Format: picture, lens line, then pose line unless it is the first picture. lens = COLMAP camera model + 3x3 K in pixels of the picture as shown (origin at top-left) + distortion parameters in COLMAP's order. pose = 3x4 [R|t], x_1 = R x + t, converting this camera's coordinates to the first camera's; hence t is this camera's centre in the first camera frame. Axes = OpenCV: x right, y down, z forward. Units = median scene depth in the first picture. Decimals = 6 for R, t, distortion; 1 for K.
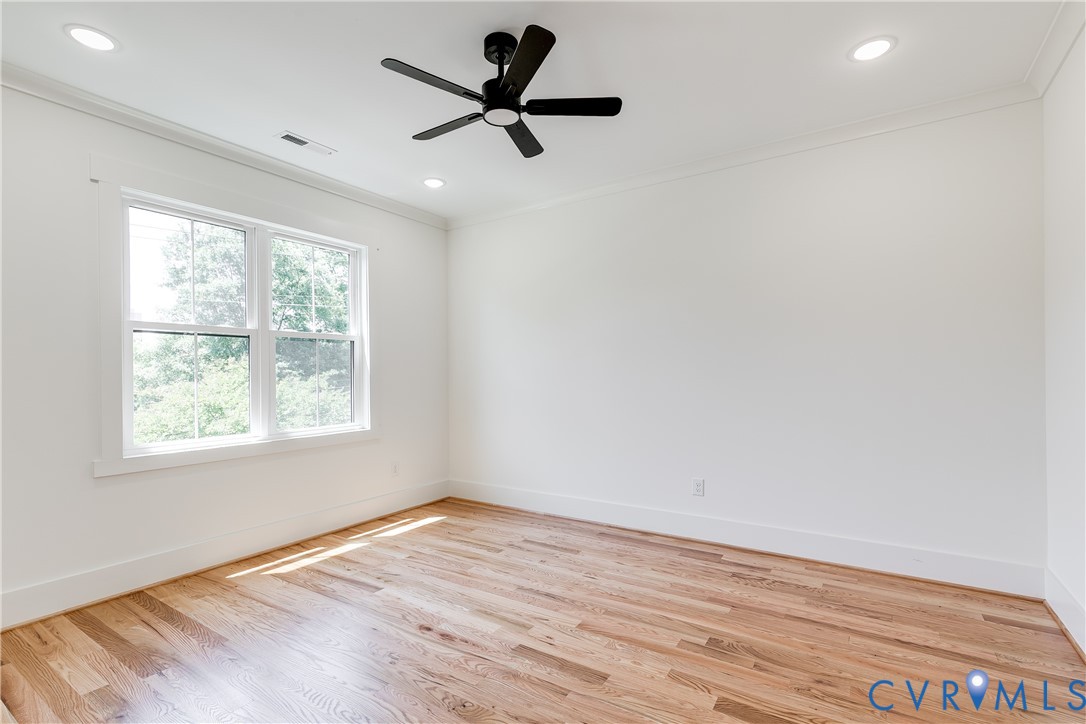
lens RADIAL K [[502.7, 0, 543.0], [0, 502.7, 362.0], [0, 0, 1]] dist [0.008943, -0.000319]
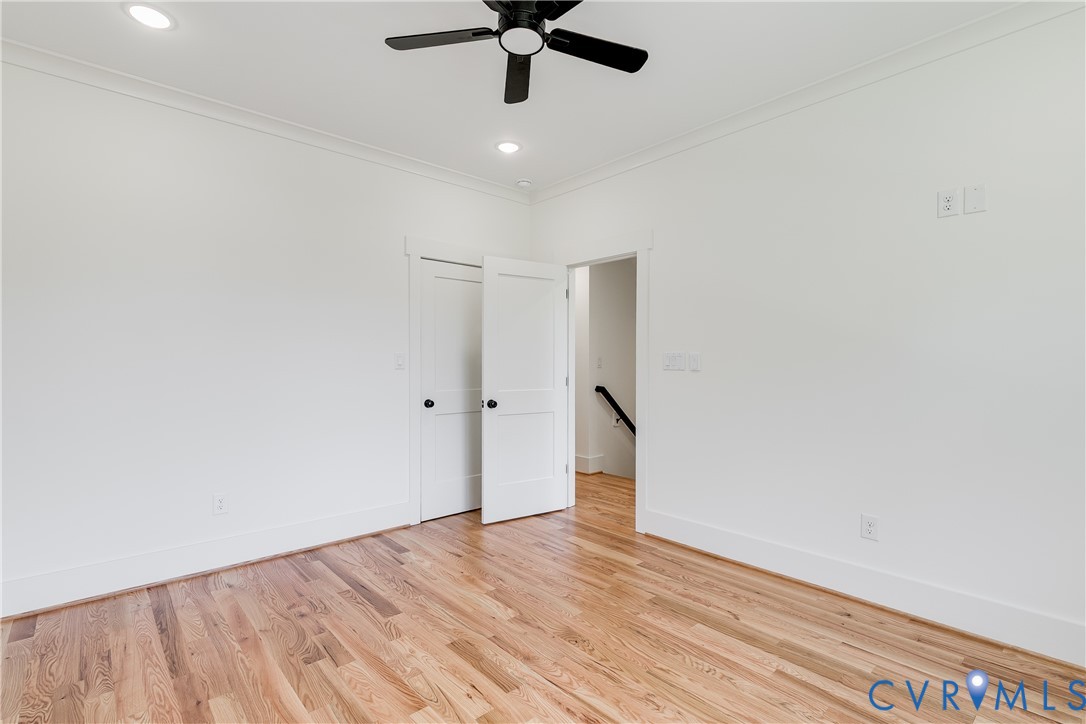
lens RADIAL K [[502.7, 0, 543.0], [0, 502.7, 362.0], [0, 0, 1]] dist [0.008943, -0.000319]
pose [[-0.965747, 0.008244, 0.259353, -0.349106], [0.000670, 0.999571, -0.029279, 0.026435], [-0.259484, -0.028102, -0.965339, 1.929048]]
